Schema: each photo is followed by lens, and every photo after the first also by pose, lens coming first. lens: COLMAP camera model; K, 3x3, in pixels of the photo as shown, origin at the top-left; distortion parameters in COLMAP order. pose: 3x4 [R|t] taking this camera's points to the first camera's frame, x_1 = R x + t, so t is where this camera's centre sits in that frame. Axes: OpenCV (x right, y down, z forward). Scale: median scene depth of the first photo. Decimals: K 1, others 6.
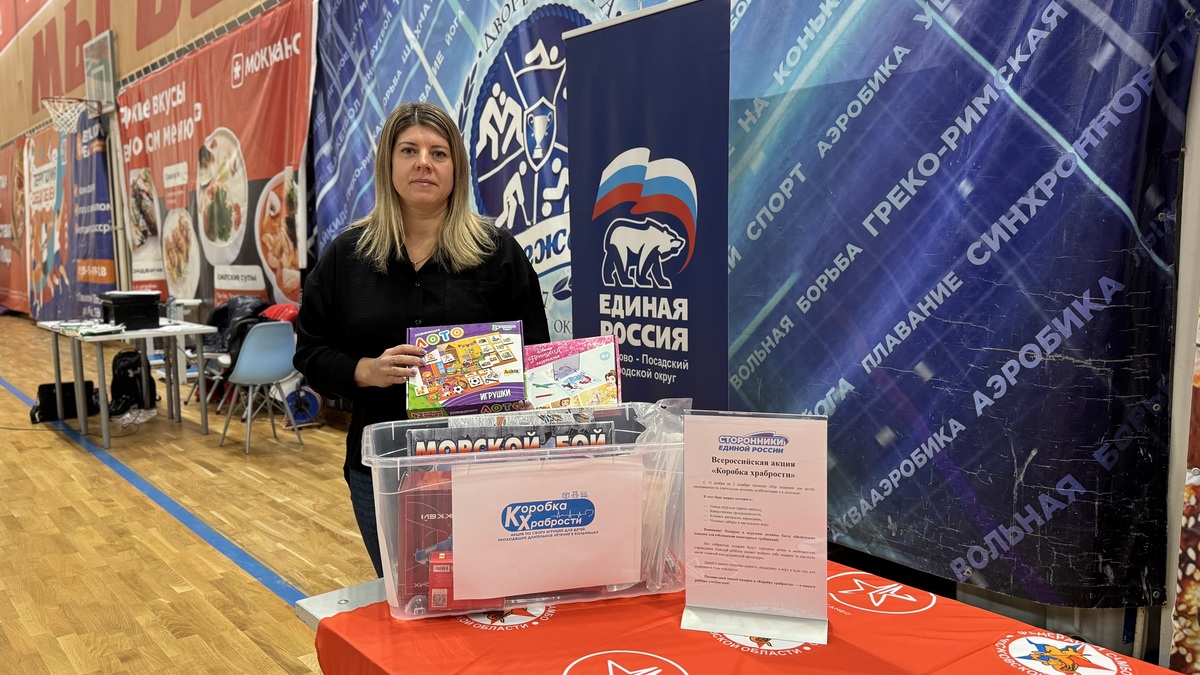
lens RADIAL K [[956.5, 0, 589.5], [0, 956.5, 328.5], [0, 0, 1]] dist [0.041003, -0.054617]
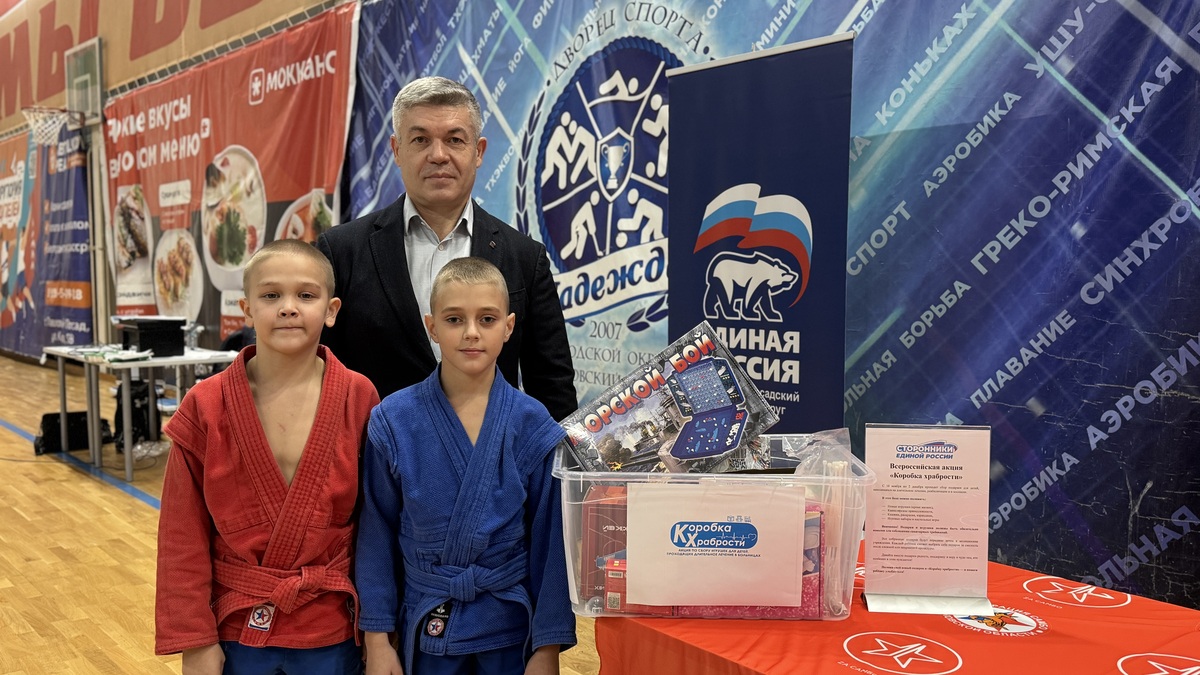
lens RADIAL K [[1067.5, 0, 570.5], [0, 1067.5, 324.3], [0, 0, 1]] dist [0.073061, -0.110531]
pose [[0.999516, 0.016890, 0.026111, -0.159384], [-0.015829, 0.999063, -0.040289, 0.009954], [-0.026767, 0.039856, 0.998847, -0.126417]]
